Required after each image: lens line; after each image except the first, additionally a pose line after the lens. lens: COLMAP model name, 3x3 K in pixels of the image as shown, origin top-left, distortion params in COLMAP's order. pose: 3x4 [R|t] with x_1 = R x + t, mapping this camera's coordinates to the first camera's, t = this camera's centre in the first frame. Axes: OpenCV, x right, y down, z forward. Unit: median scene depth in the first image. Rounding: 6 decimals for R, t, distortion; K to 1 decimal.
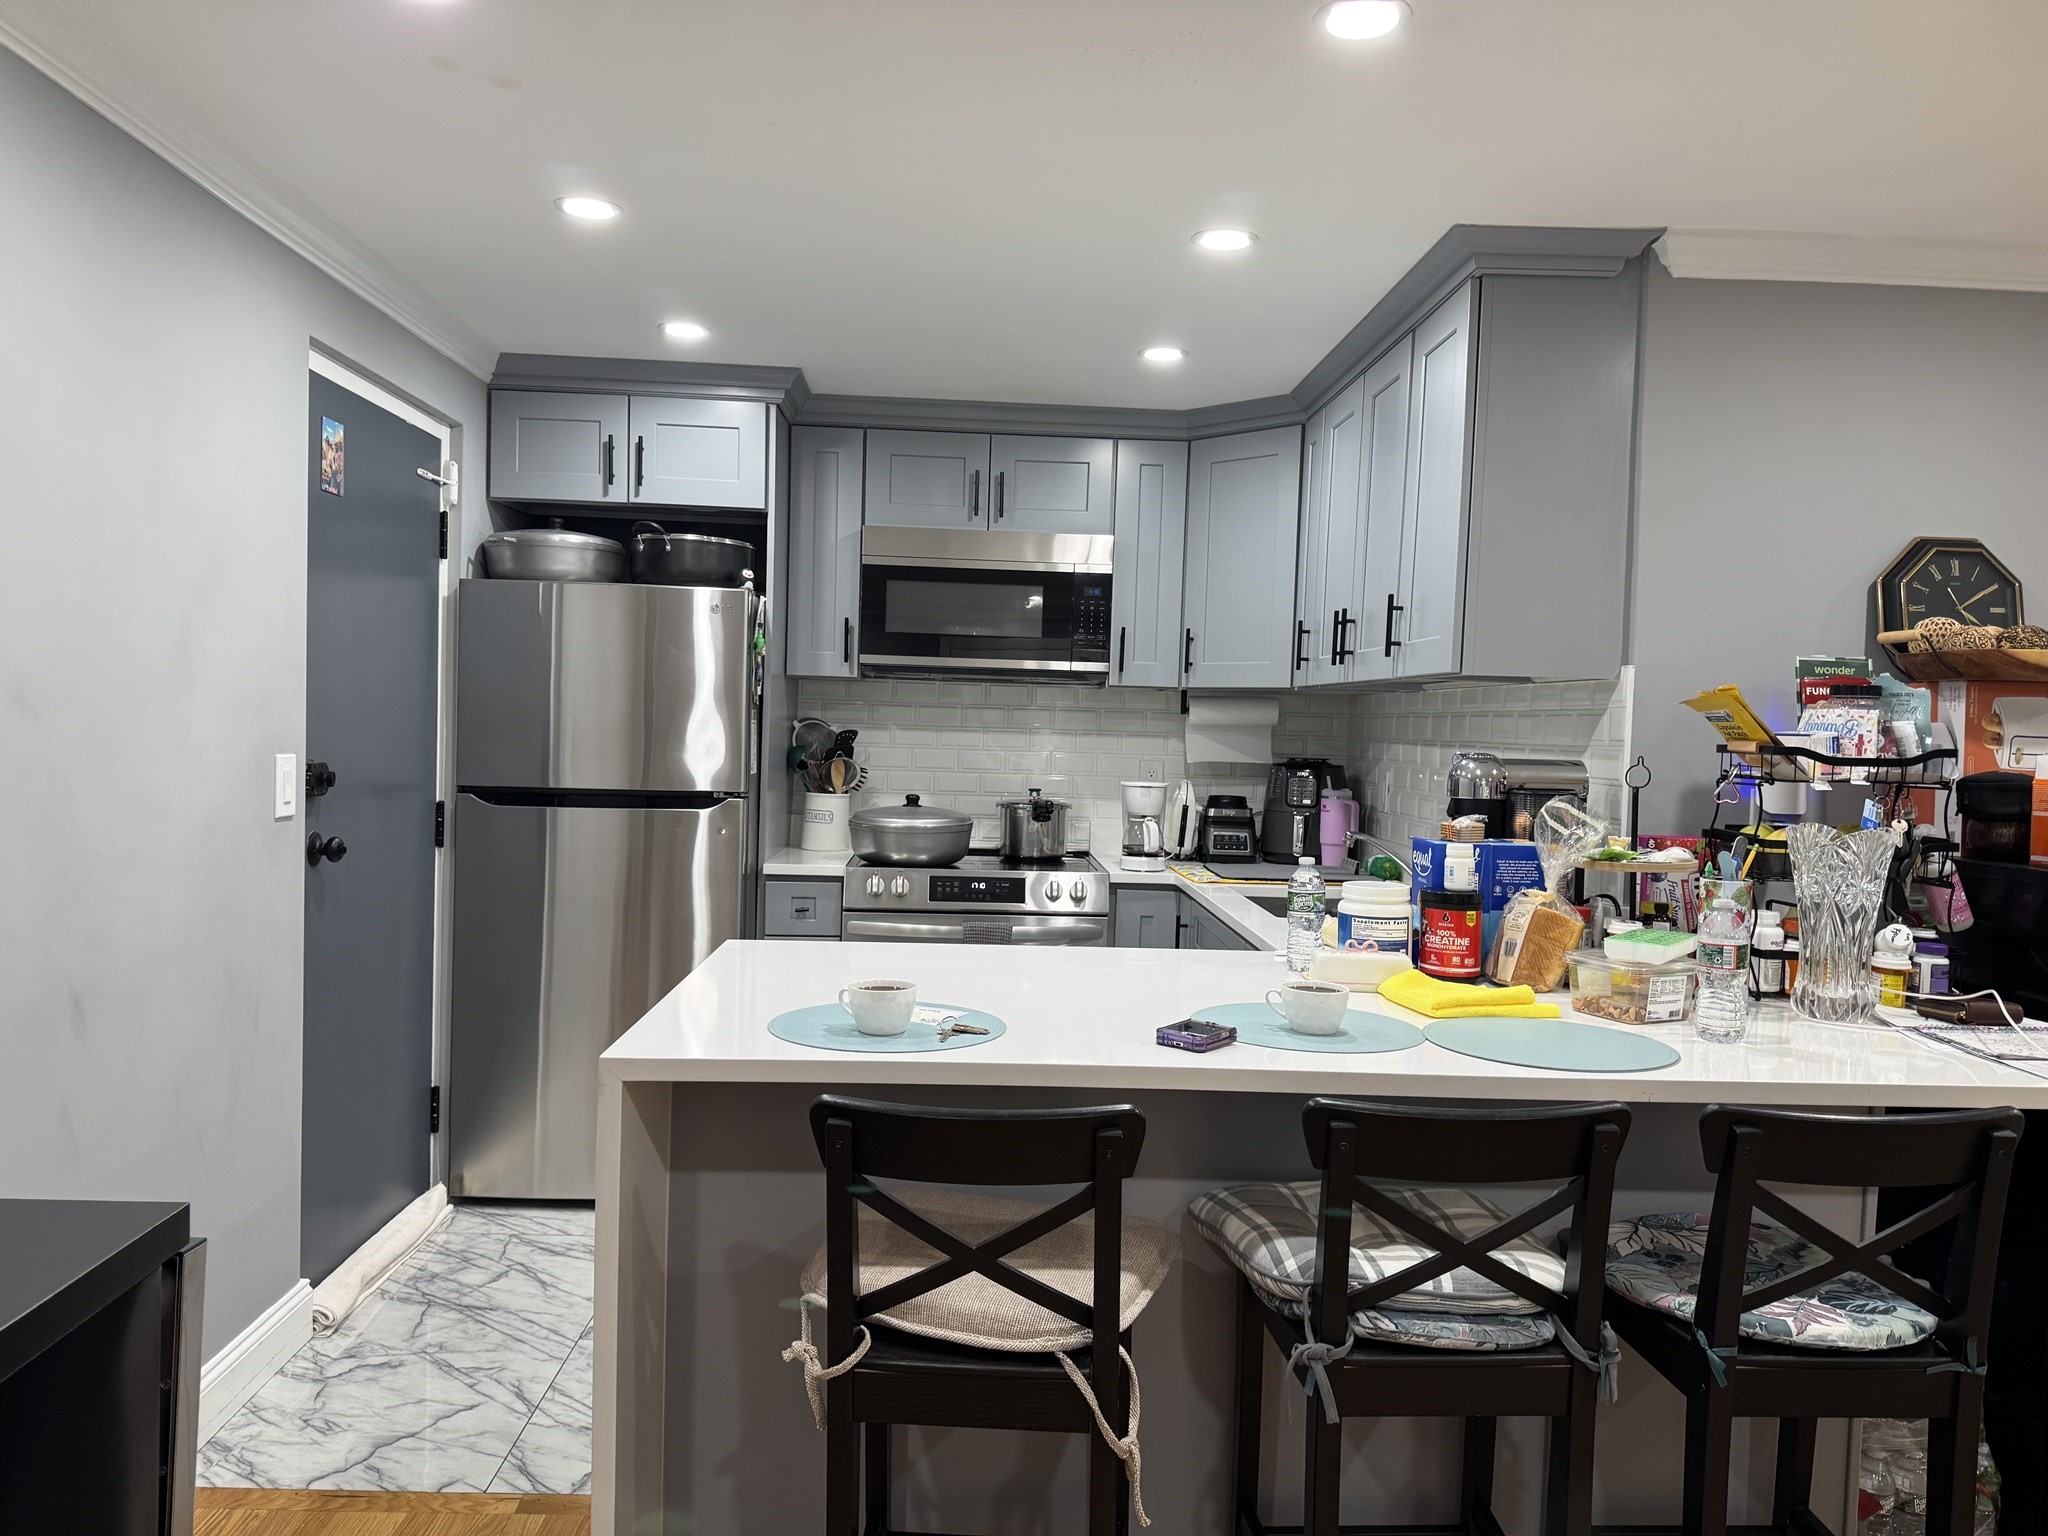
lens RADIAL K [[1457.4, 0, 1015.5], [0, 1457.4, 779.3], [0, 0, 1]] dist [0.053347, -0.055855]
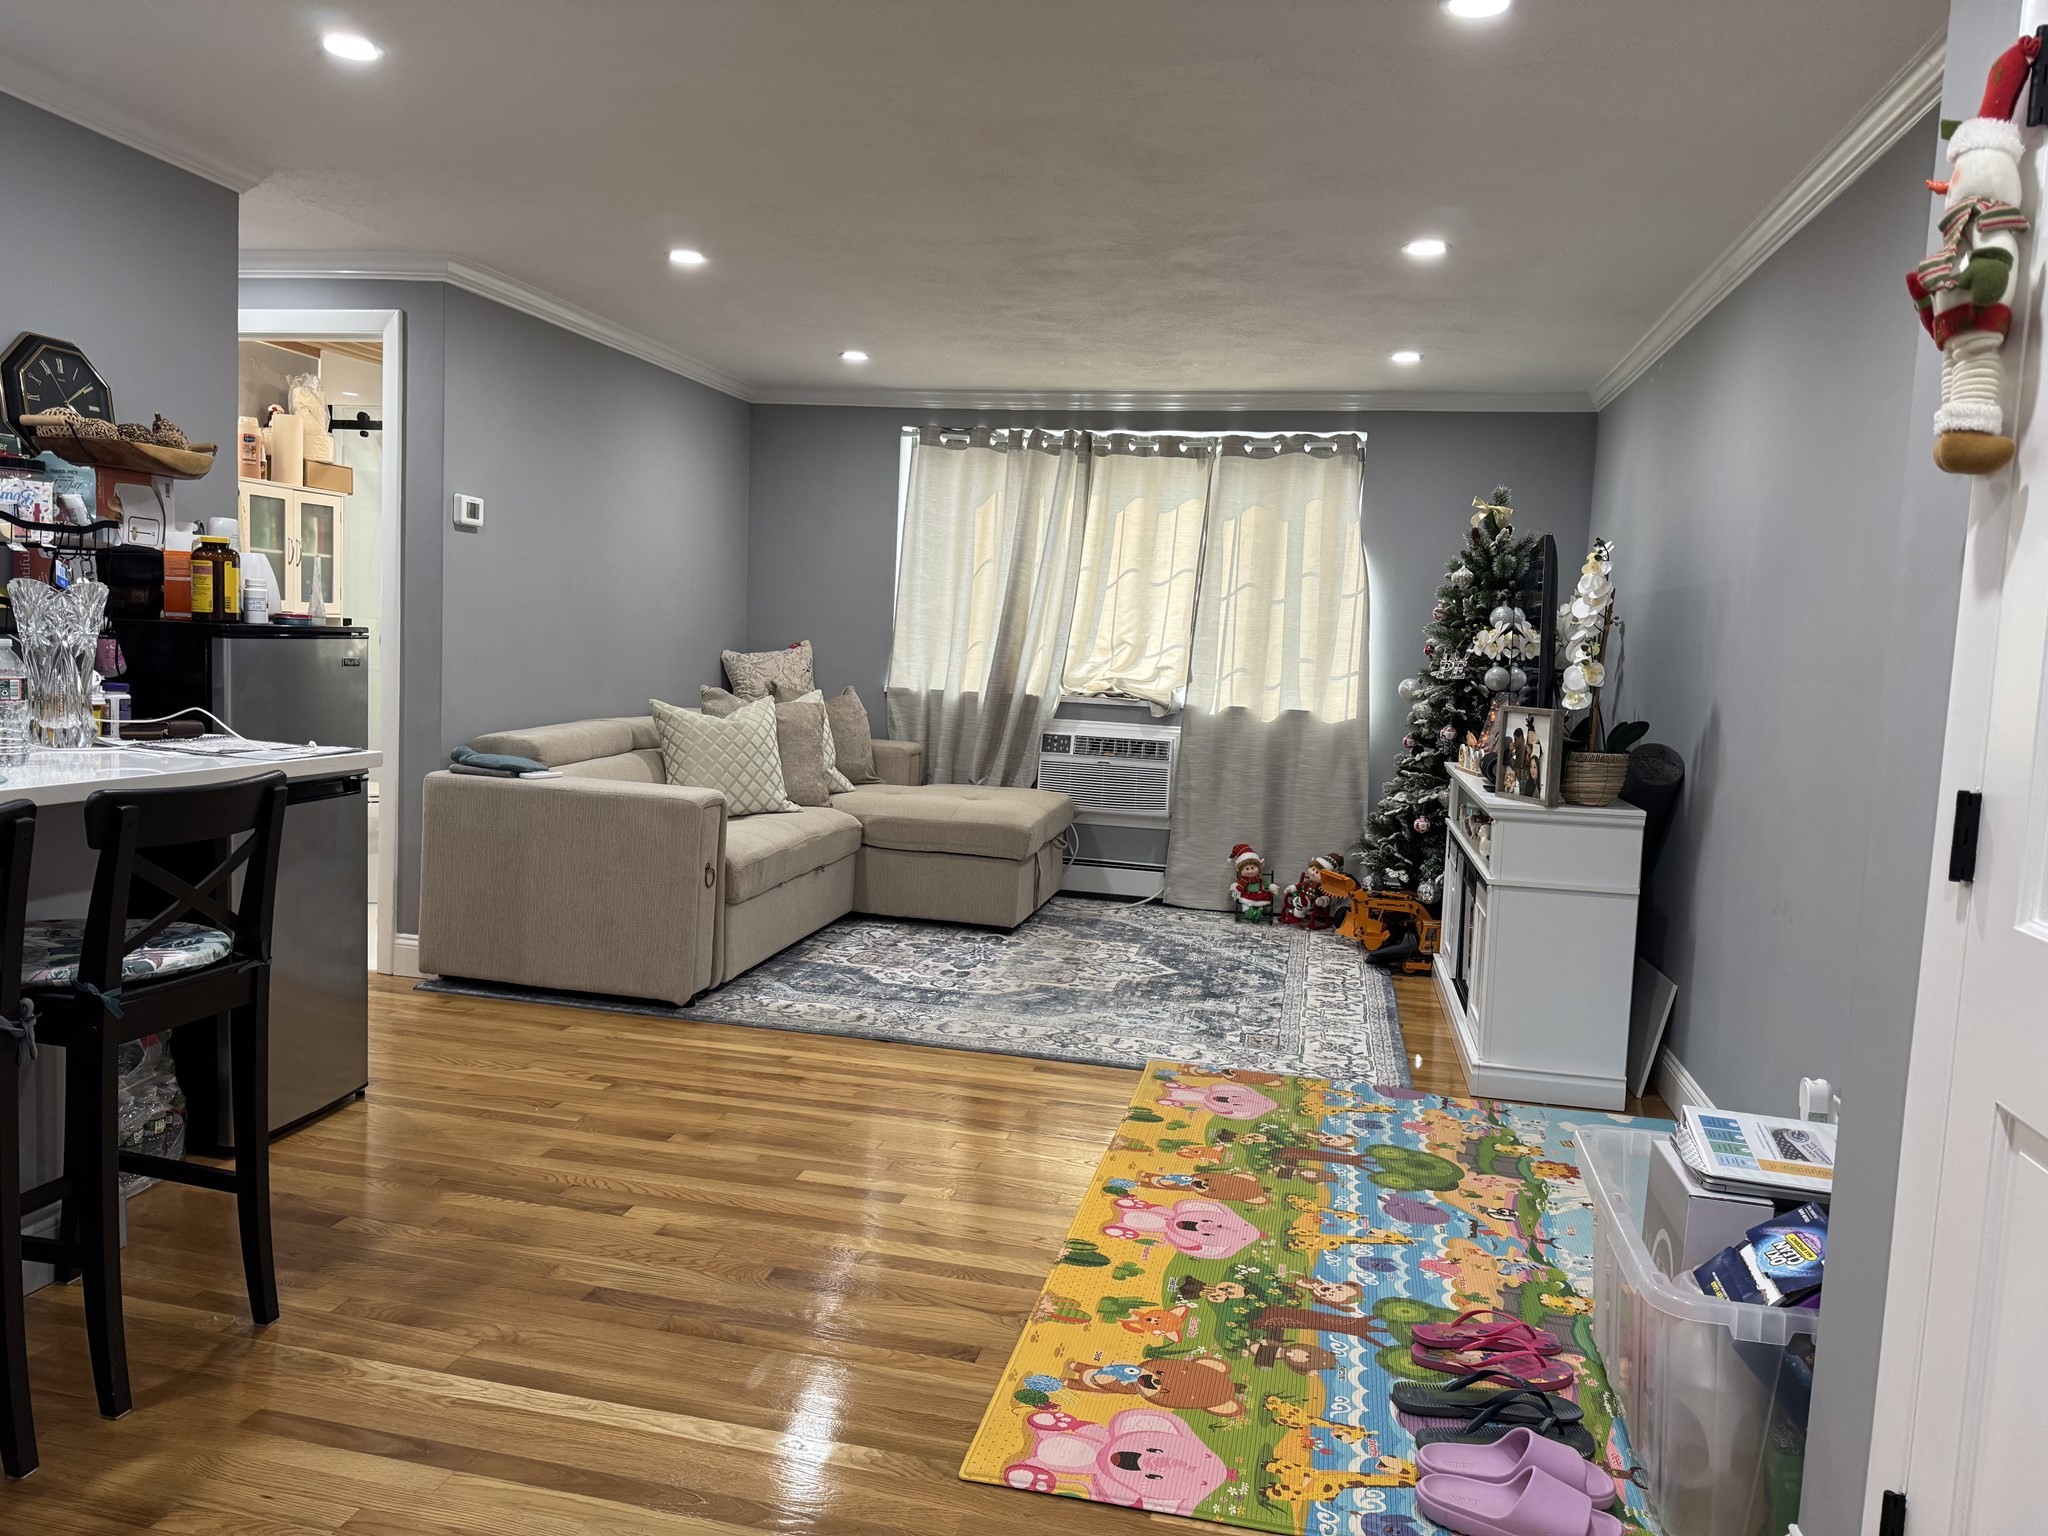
lens RADIAL K [[1457.4, 0, 1019.0], [0, 1457.4, 750.0], [0, 0, 1]] dist [0.053347, -0.055855]
pose [[0.264666, -0.085532, 0.960540, -0.296763], [-0.009533, 0.995778, 0.091297, 0.042448], [-0.964293, -0.033319, 0.262733, -0.024486]]
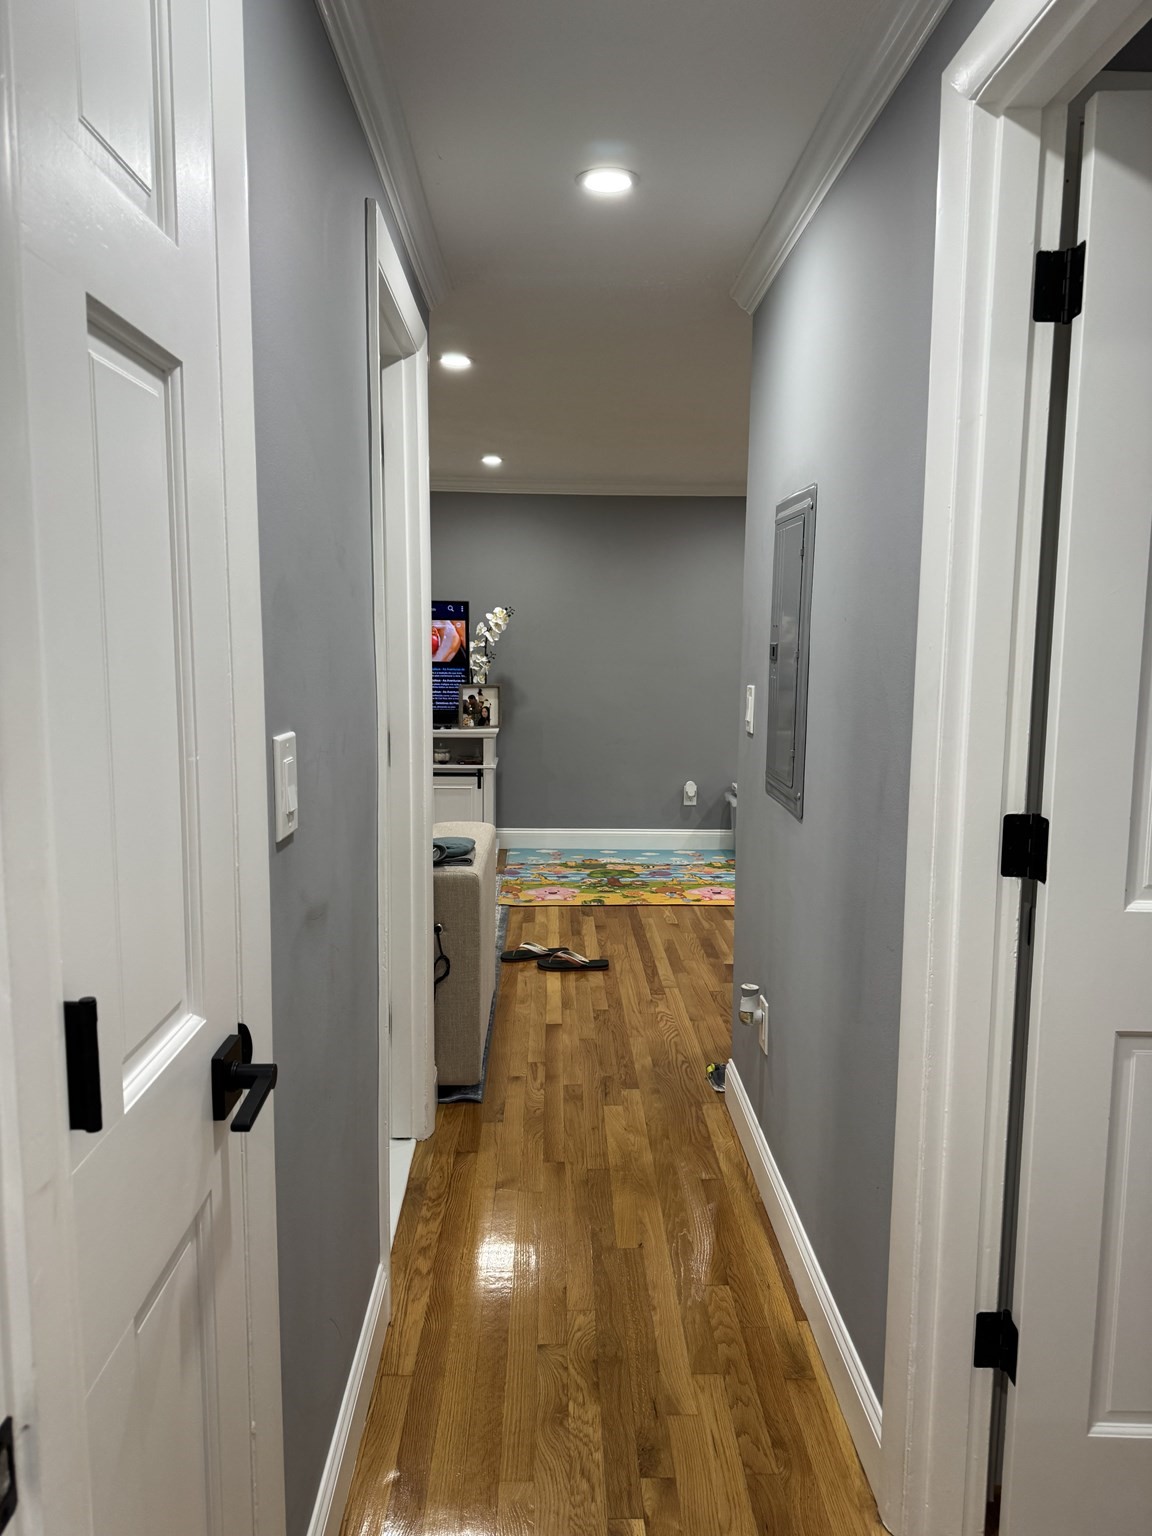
lens RADIAL K [[1093.1, 0, 575.7], [0, 1093.1, 766.6], [0, 0, 1]] dist [0.053347, -0.055855]
pose [[-0.999011, -0.035465, 0.026824, 1.007547], [-0.030642, 0.986204, 0.162675, -0.085074], [-0.032223, 0.161692, -0.986315, 2.227166]]
